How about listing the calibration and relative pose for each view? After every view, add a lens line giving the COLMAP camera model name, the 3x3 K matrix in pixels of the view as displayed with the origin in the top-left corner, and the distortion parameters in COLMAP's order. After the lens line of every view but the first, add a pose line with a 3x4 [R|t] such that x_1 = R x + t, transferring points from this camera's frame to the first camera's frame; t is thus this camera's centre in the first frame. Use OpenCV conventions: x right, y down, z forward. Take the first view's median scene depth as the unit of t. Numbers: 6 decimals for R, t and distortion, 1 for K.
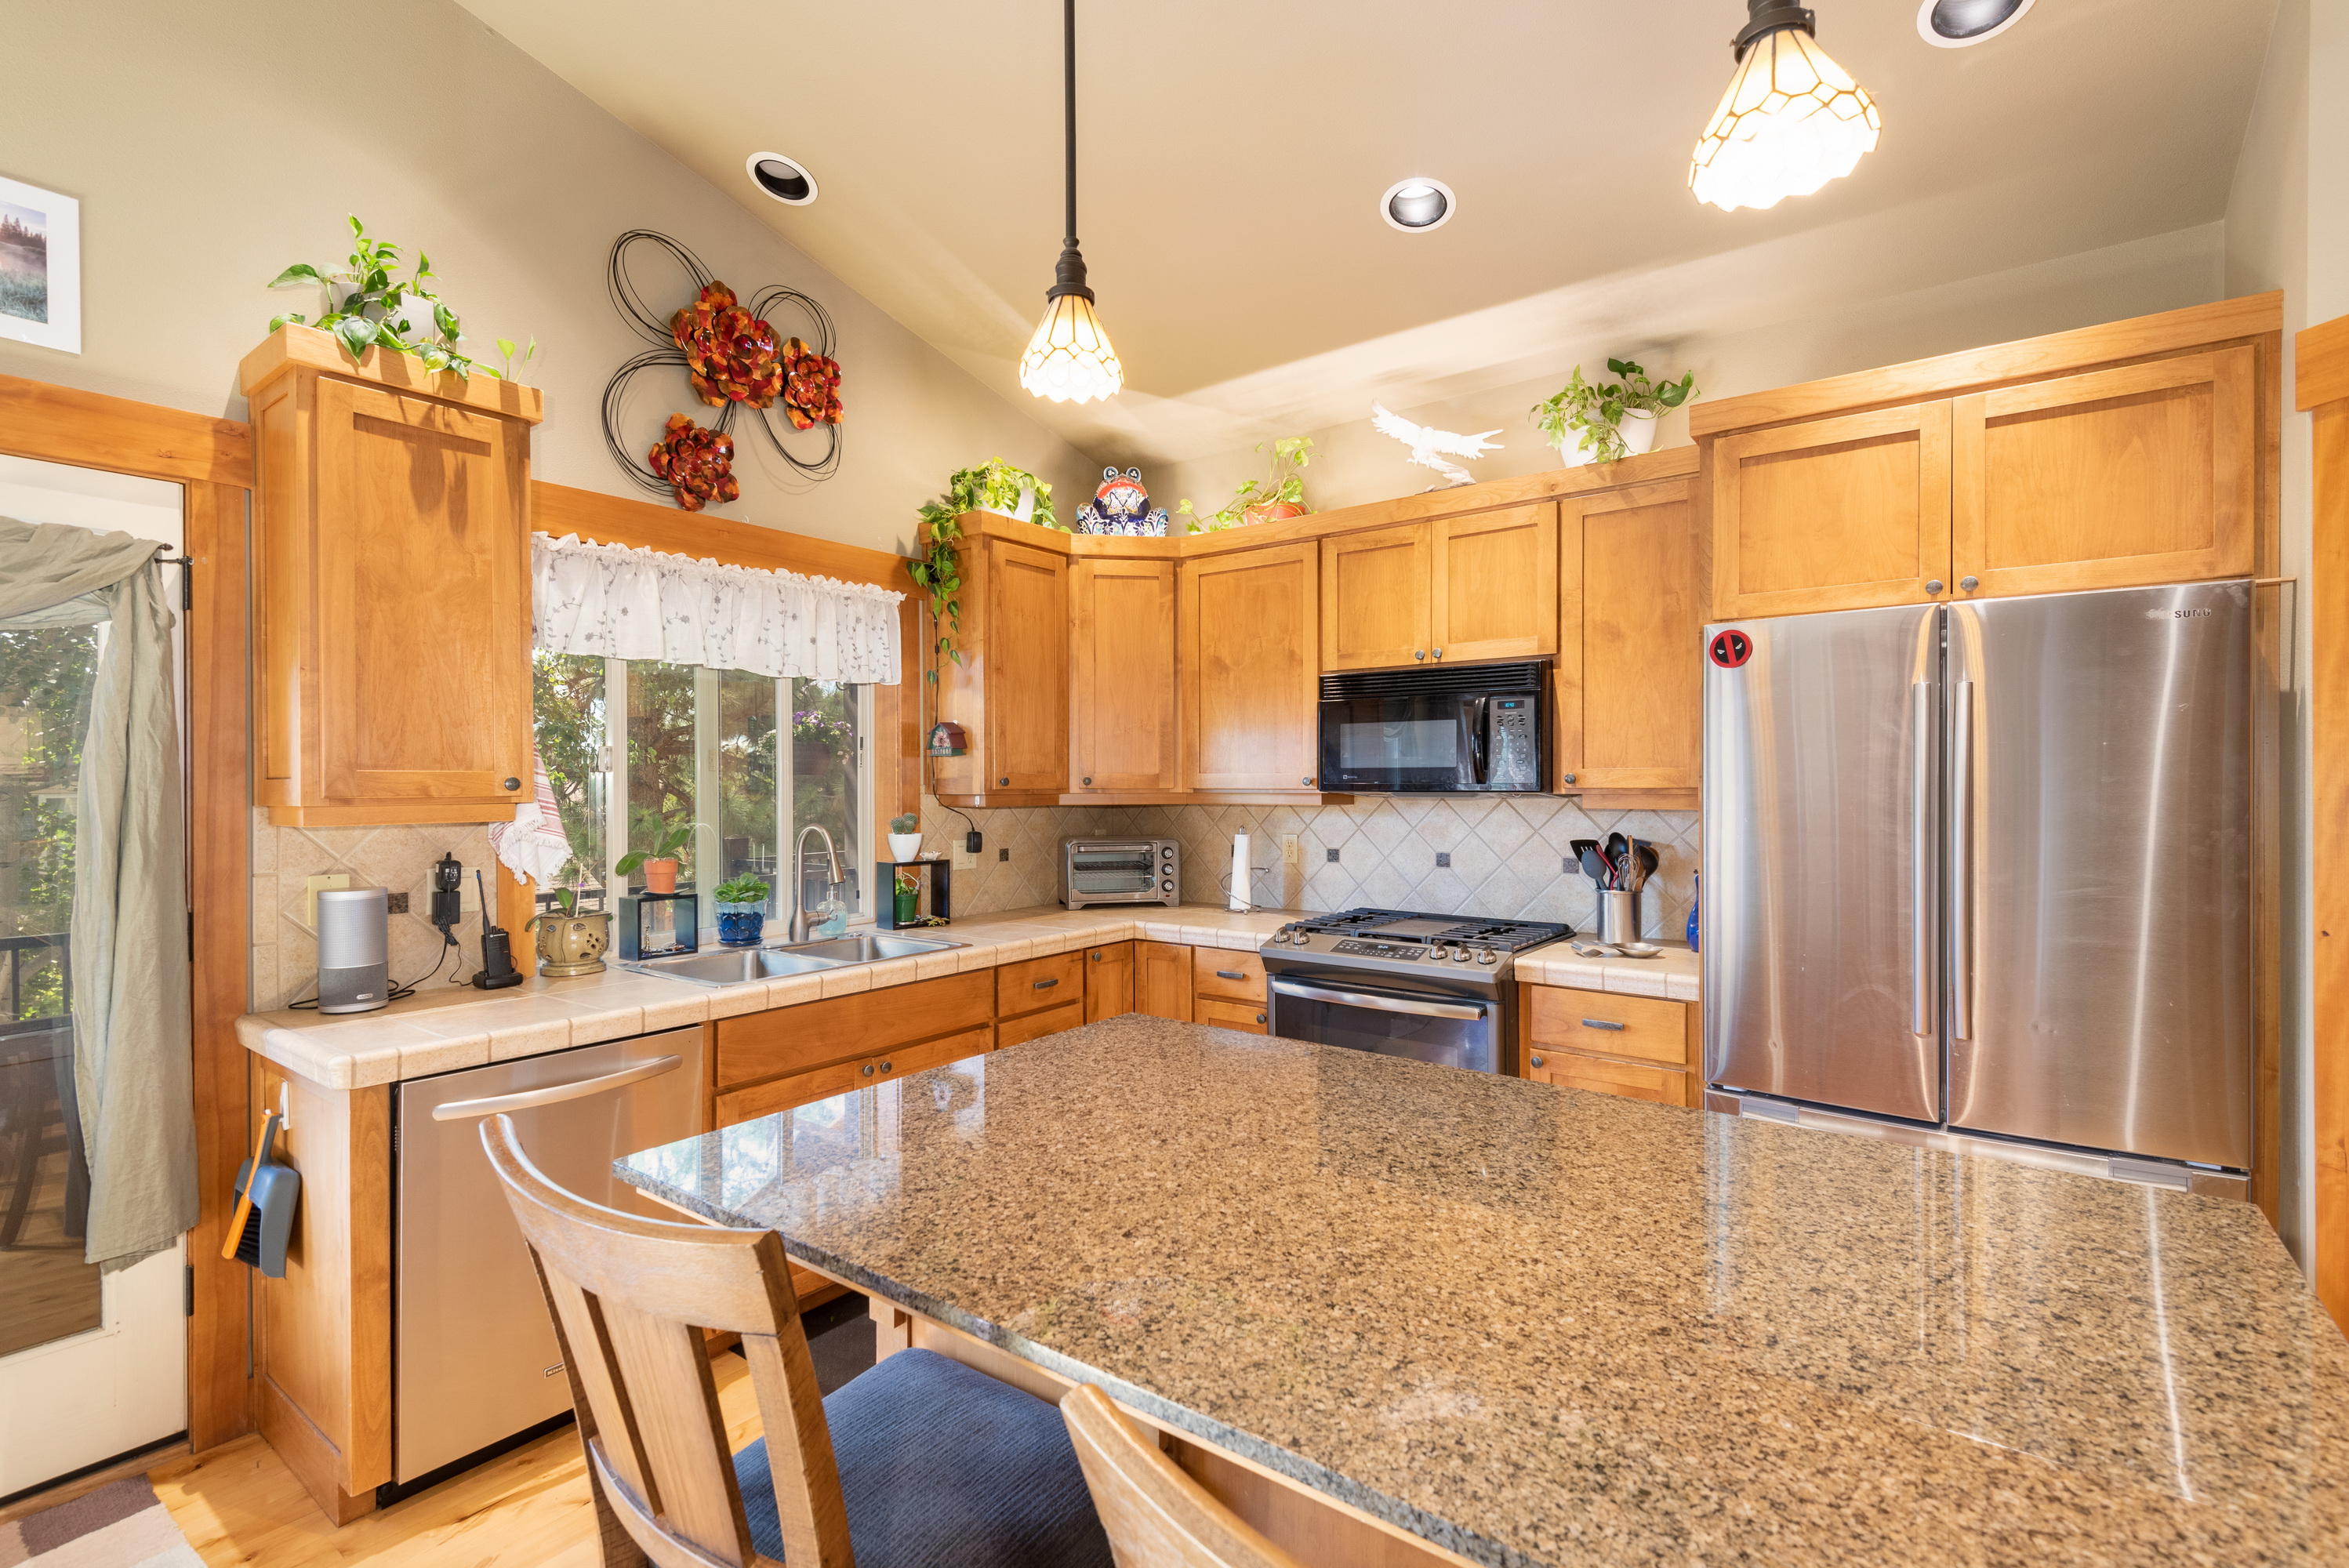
lens RADIAL K [[1068.1, 0, 1153.9], [0, 1068.1, 786.8], [0, 0, 1]] dist [0.019558, -0.010241]
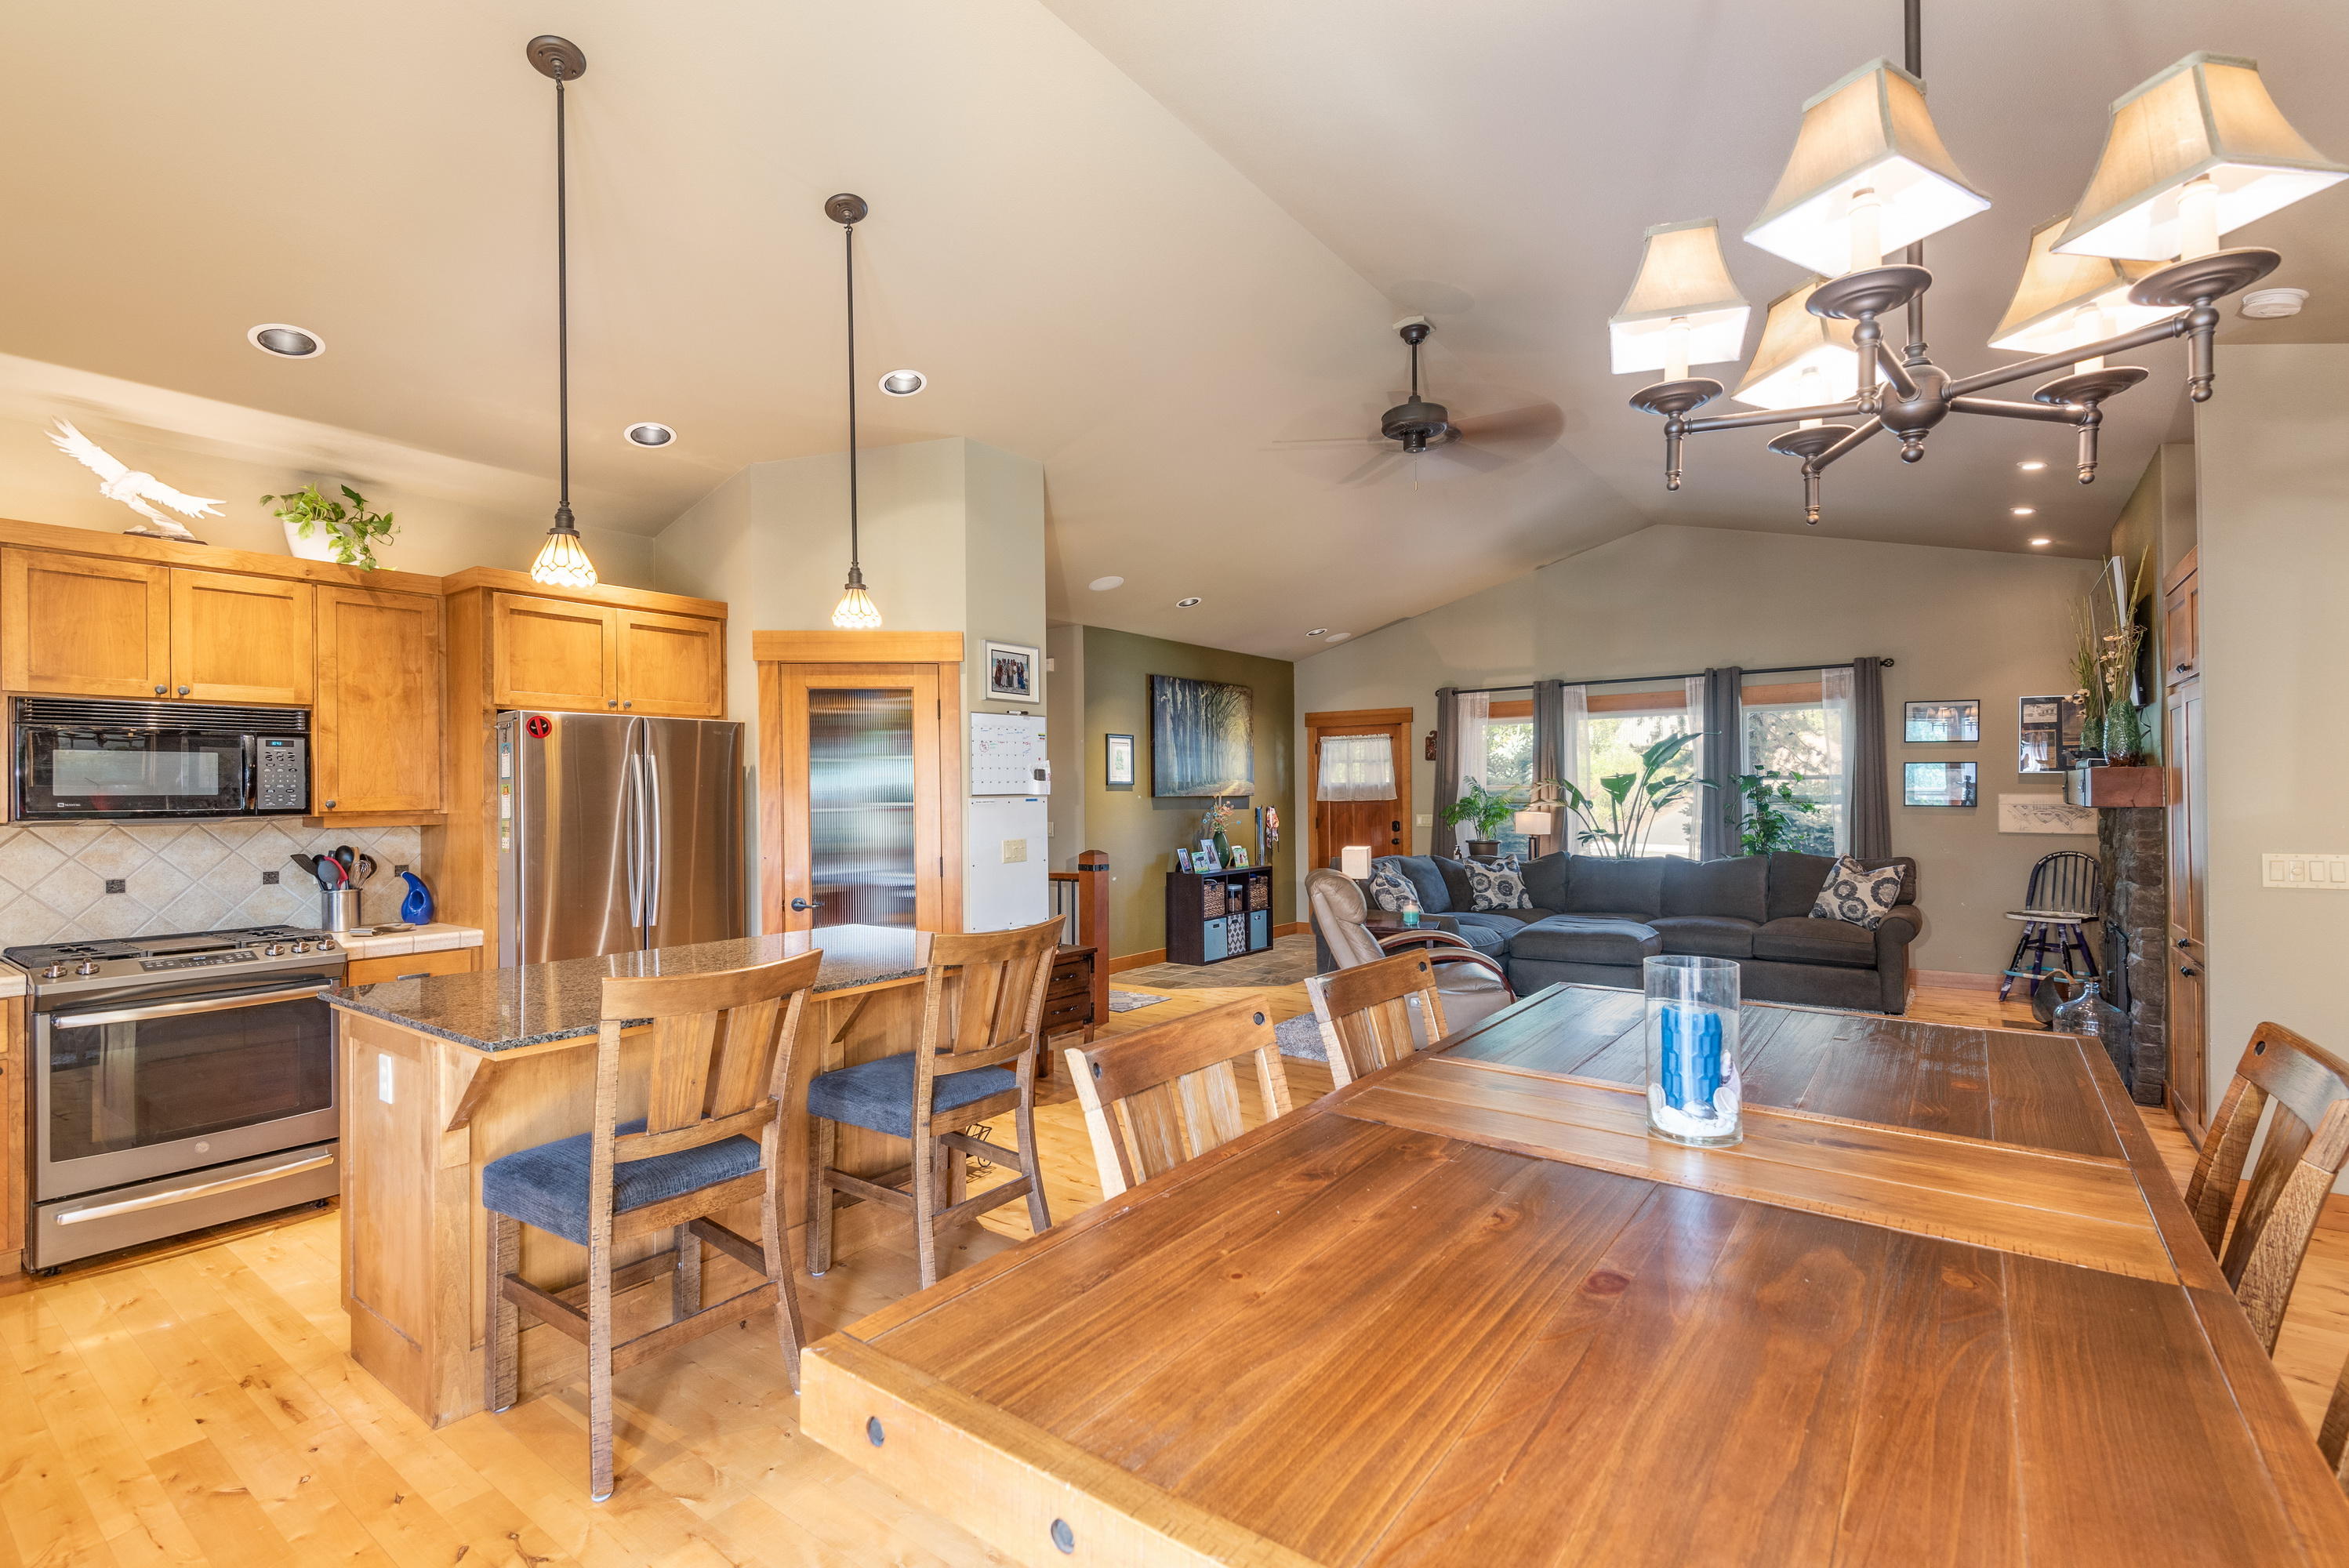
lens RADIAL K [[1068.1, 0, 1191.4], [0, 1068.1, 789.2], [0, 0, 1]] dist [0.019558, -0.010241]
pose [[-0.029019, 0.008920, 0.999539, -0.935517], [0.018276, 0.999798, -0.008392, 0.004296], [-0.999412, 0.018024, -0.029176, 0.006661]]
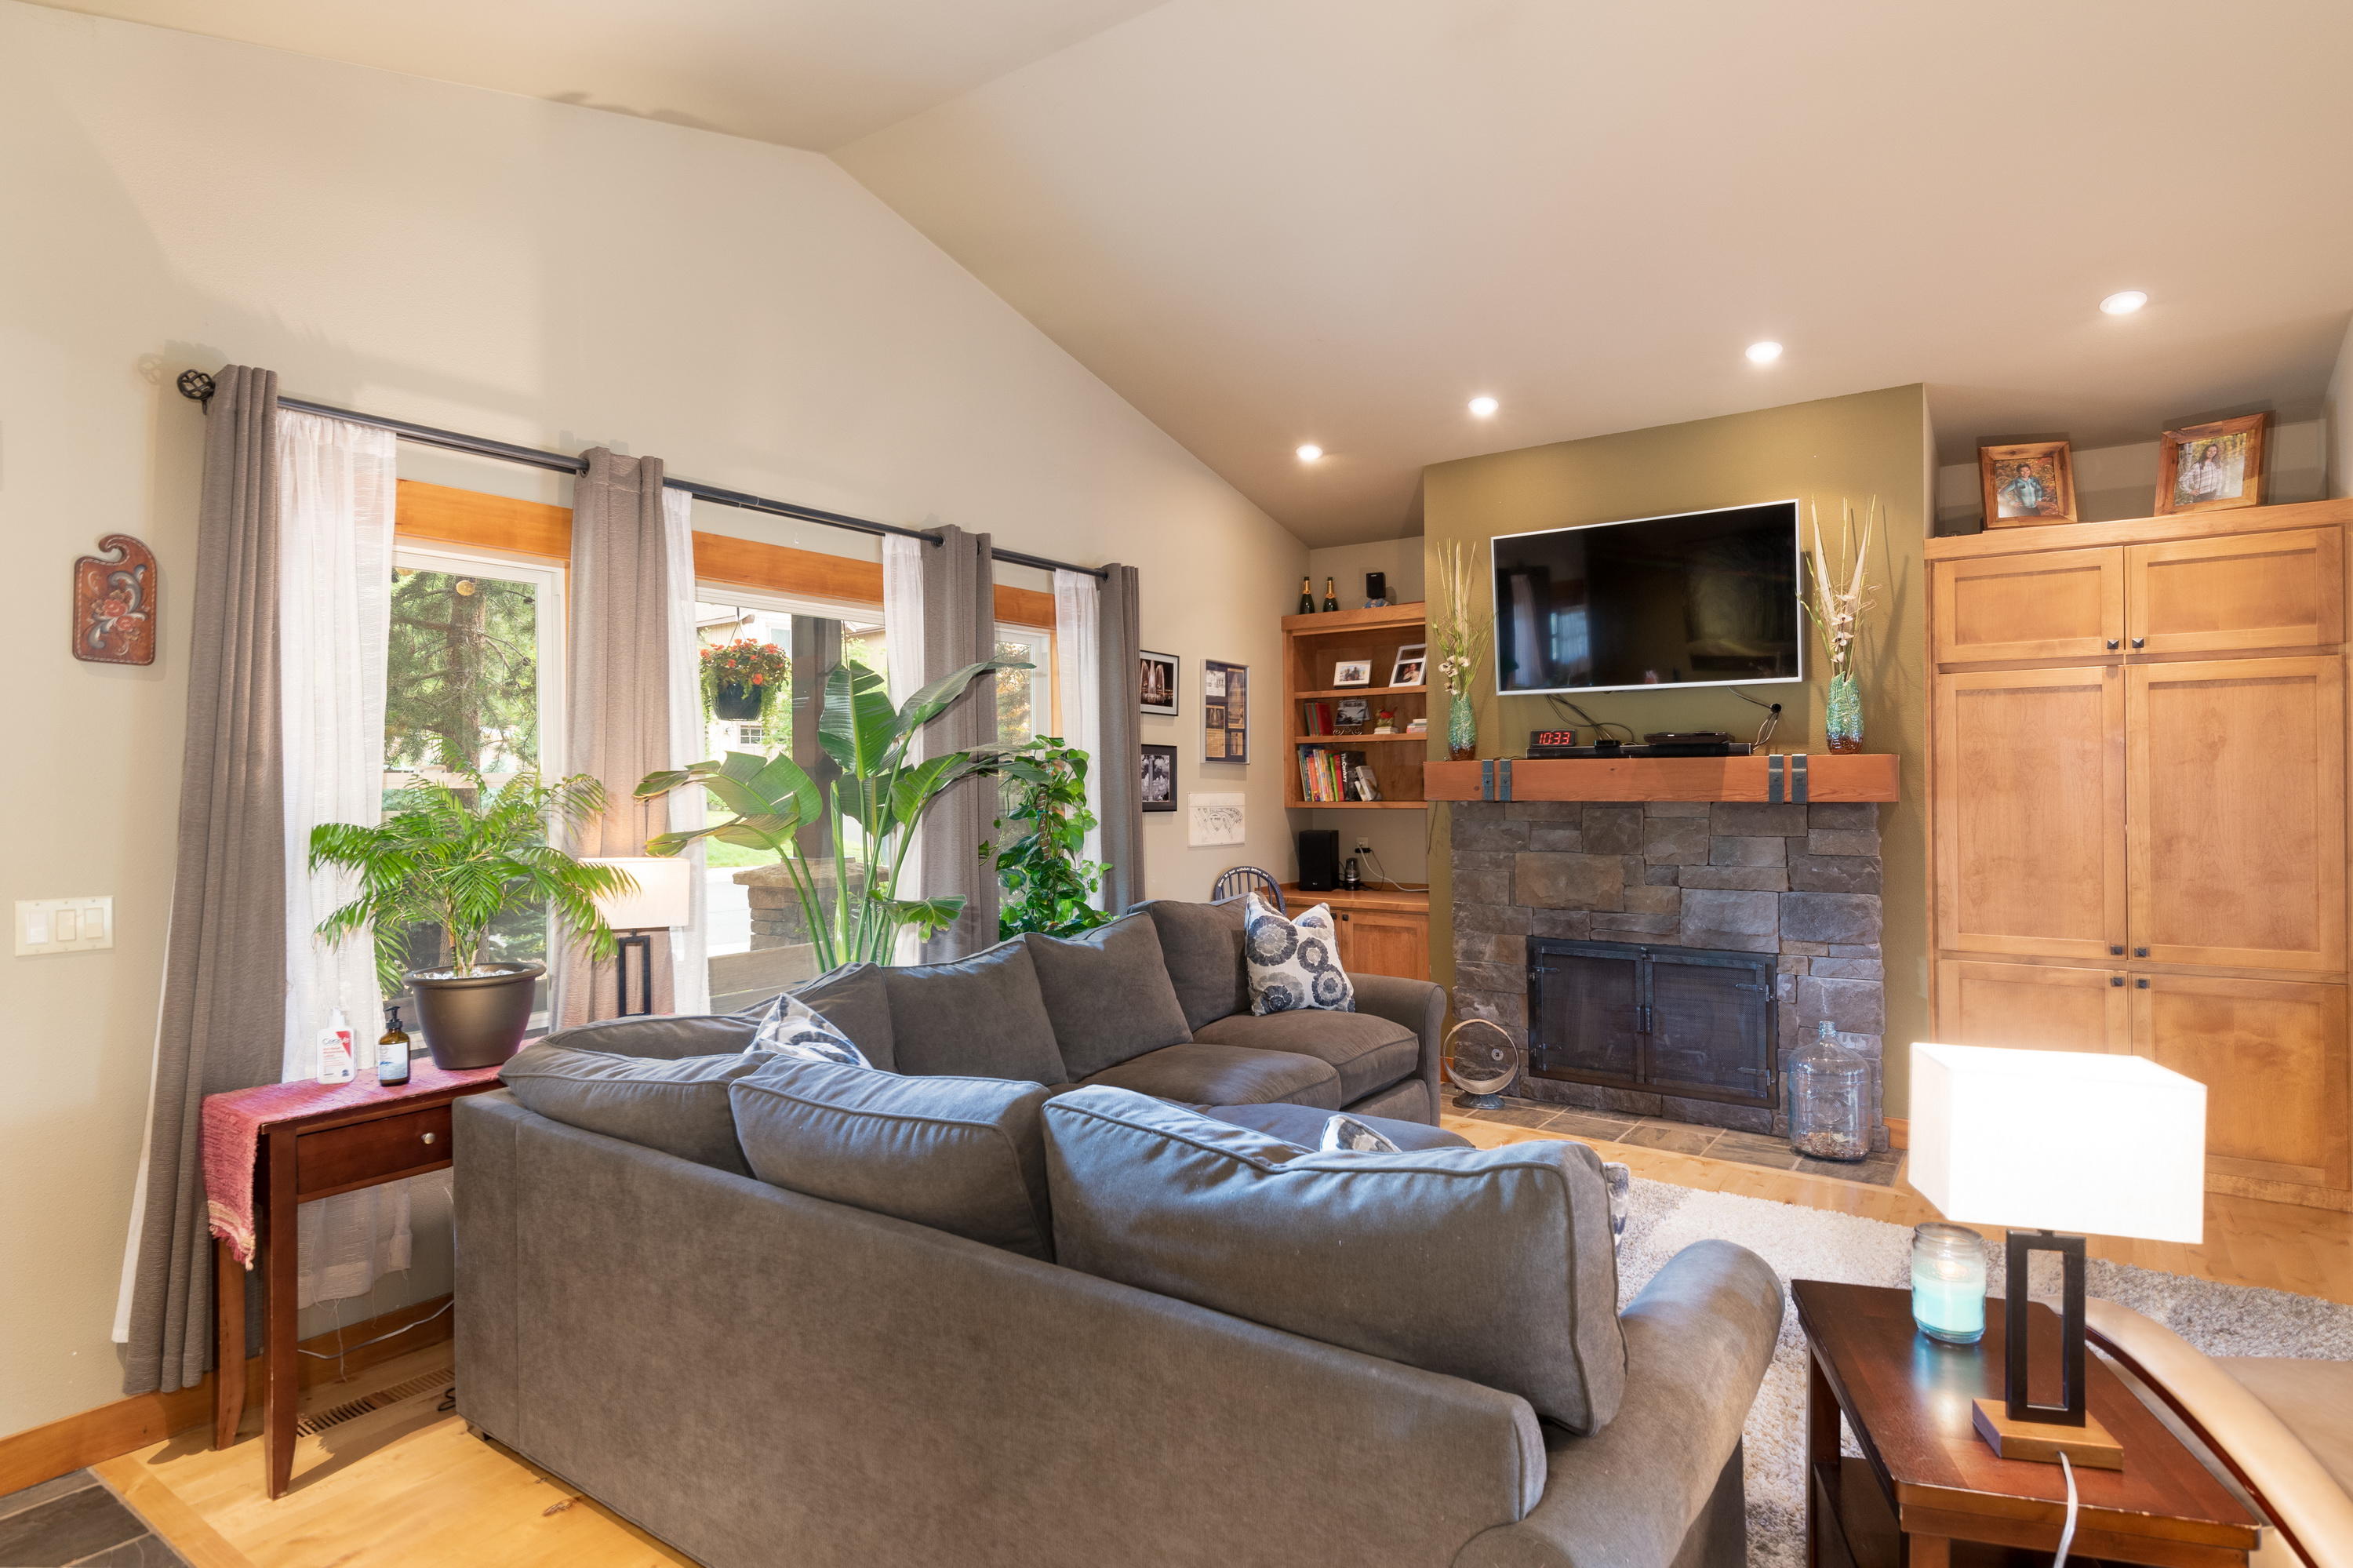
lens RADIAL K [[1216.2, 0, 1179.7], [0, 1216.2, 777.0], [0, 0, 1]] dist [0.041625, -0.025373]
pose [[-0.999005, 0.014466, -0.042196, 1.562421], [0.014155, 0.999870, 0.007665, -0.012303], [0.042301, 0.007060, -0.999080, 0.065220]]
